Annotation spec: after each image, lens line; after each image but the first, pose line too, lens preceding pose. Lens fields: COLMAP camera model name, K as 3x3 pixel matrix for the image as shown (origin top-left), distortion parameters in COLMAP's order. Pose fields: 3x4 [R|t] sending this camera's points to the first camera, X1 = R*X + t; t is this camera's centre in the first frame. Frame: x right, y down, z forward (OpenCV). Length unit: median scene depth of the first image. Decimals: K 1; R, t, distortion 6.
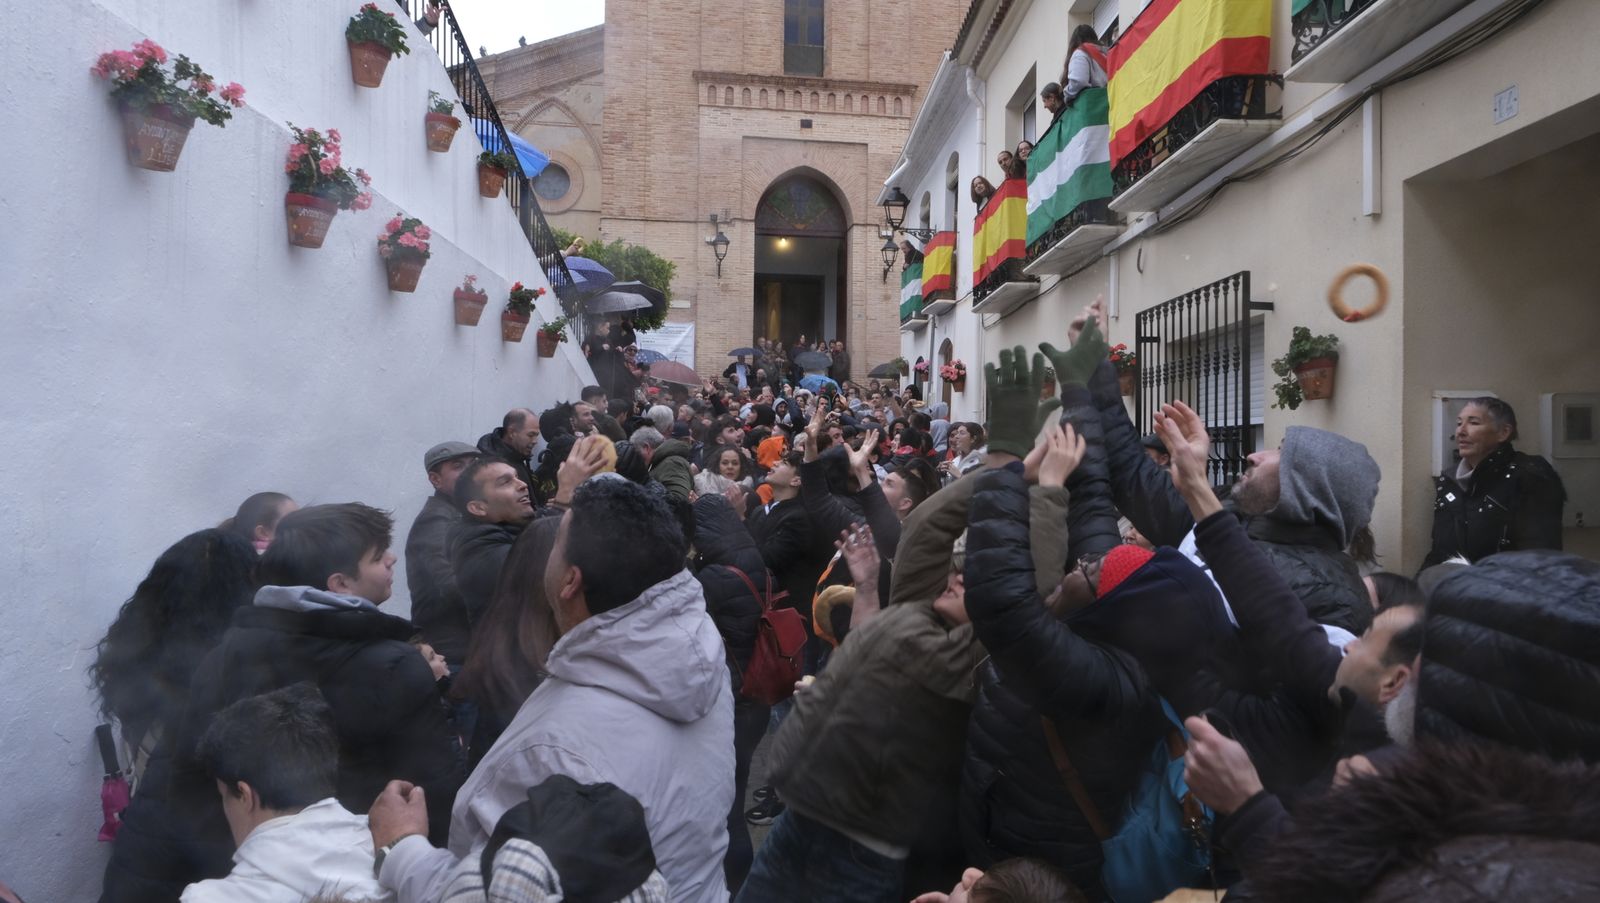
lens RADIAL K [[1077.5, 0, 797.7], [0, 1077.5, 447.7], [0, 0, 1]] dist [-0.023121, 0.004017]
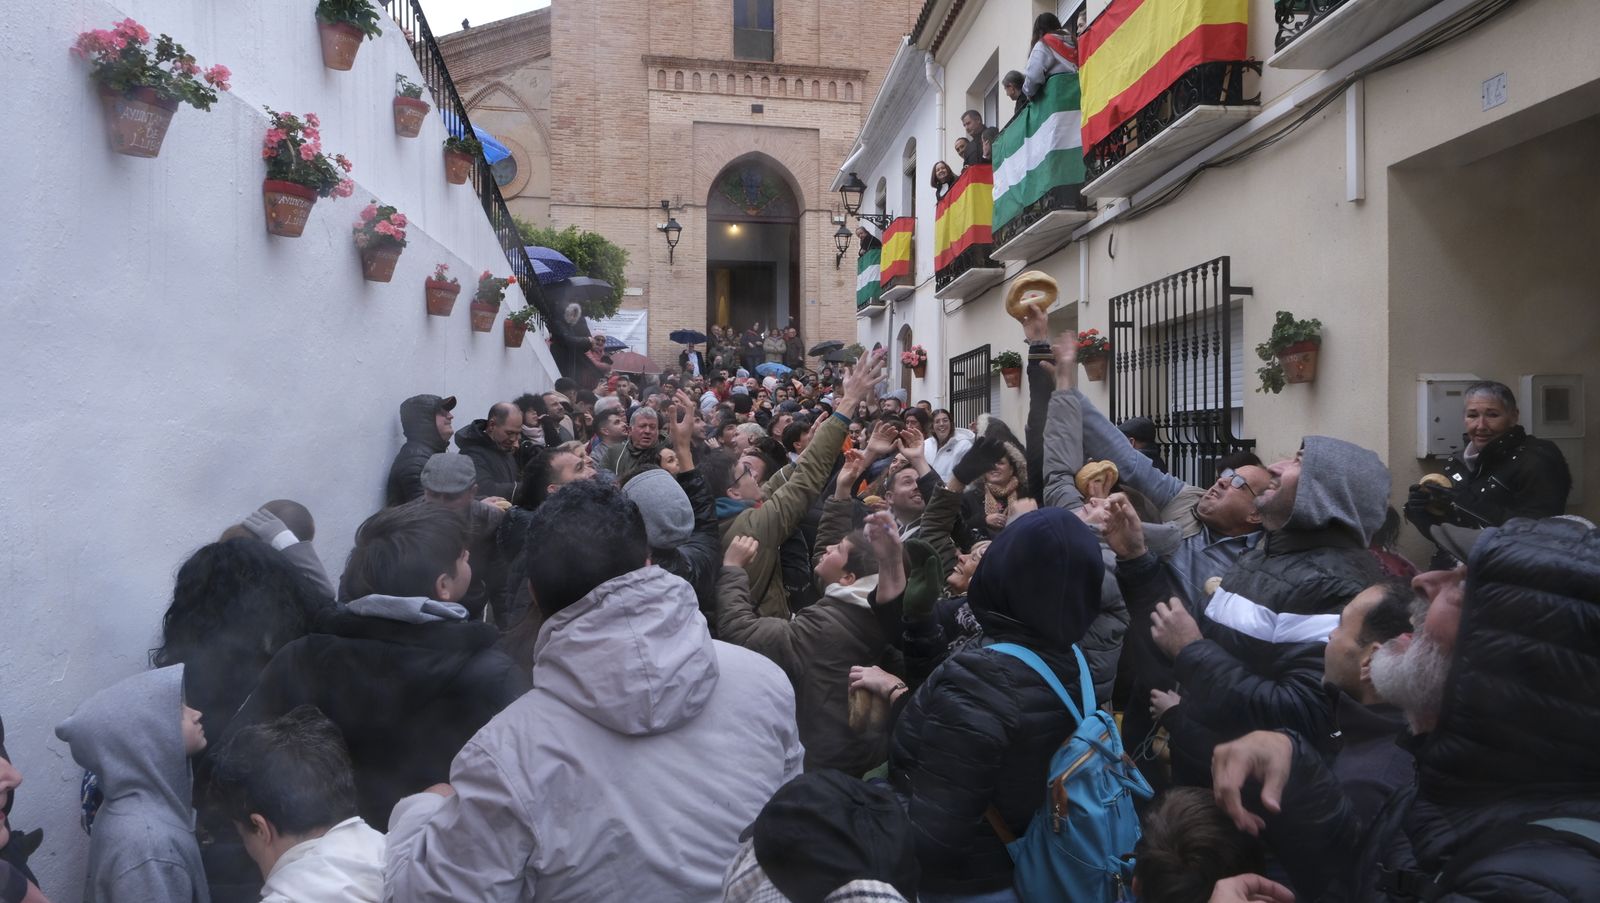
lens RADIAL K [[1077.5, 0, 798.5], [0, 1077.5, 447.9], [0, 0, 1]] dist [-0.023121, 0.004017]
pose [[0.998706, -0.013109, 0.049141, -0.026494], [0.012474, 0.999835, 0.013200, -0.002096], [-0.049306, -0.012570, 0.998705, 0.007183]]
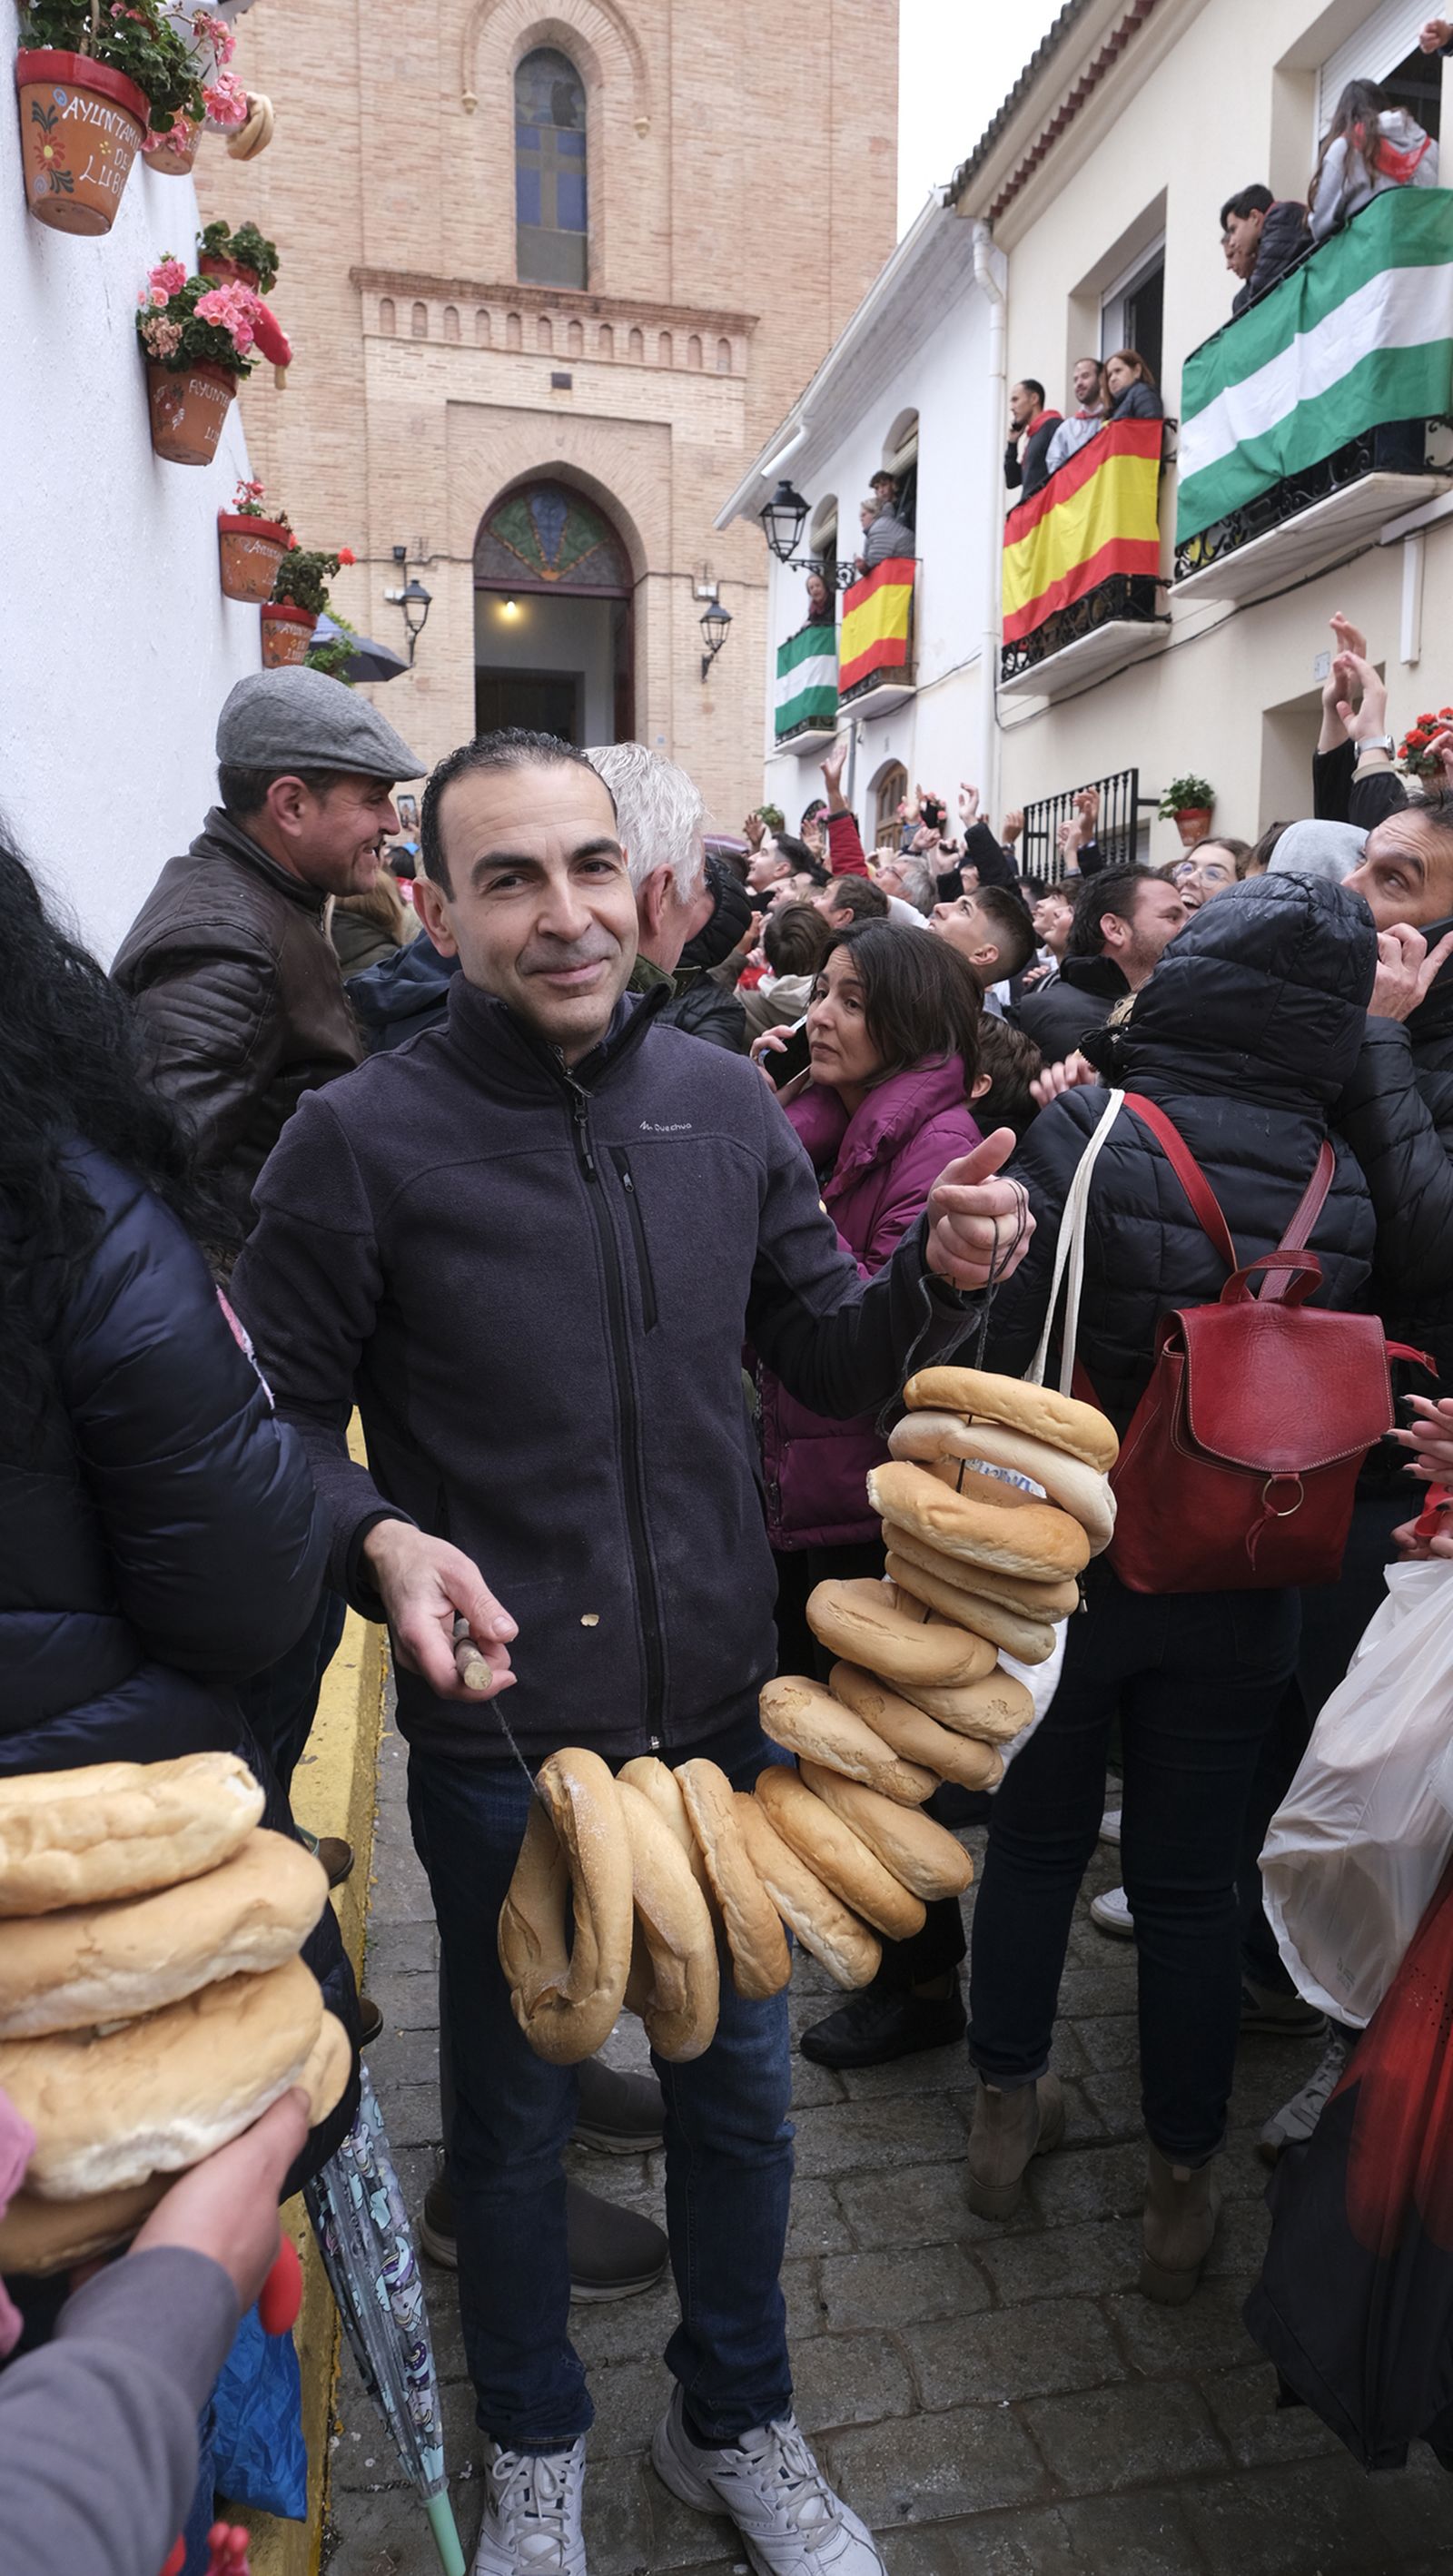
lens RADIAL K [[1734.9, 0, 722.4], [0, 1734.9, 1275.1], [0, 0, 1]] dist [-0.023121, 0.004017]
pose [[0.989556, -0.029397, 0.141123, -0.185268], [0.006463, 0.987049, 0.160287, 0.041675], [-0.144007, -0.157701, 0.976930, 0.189058]]
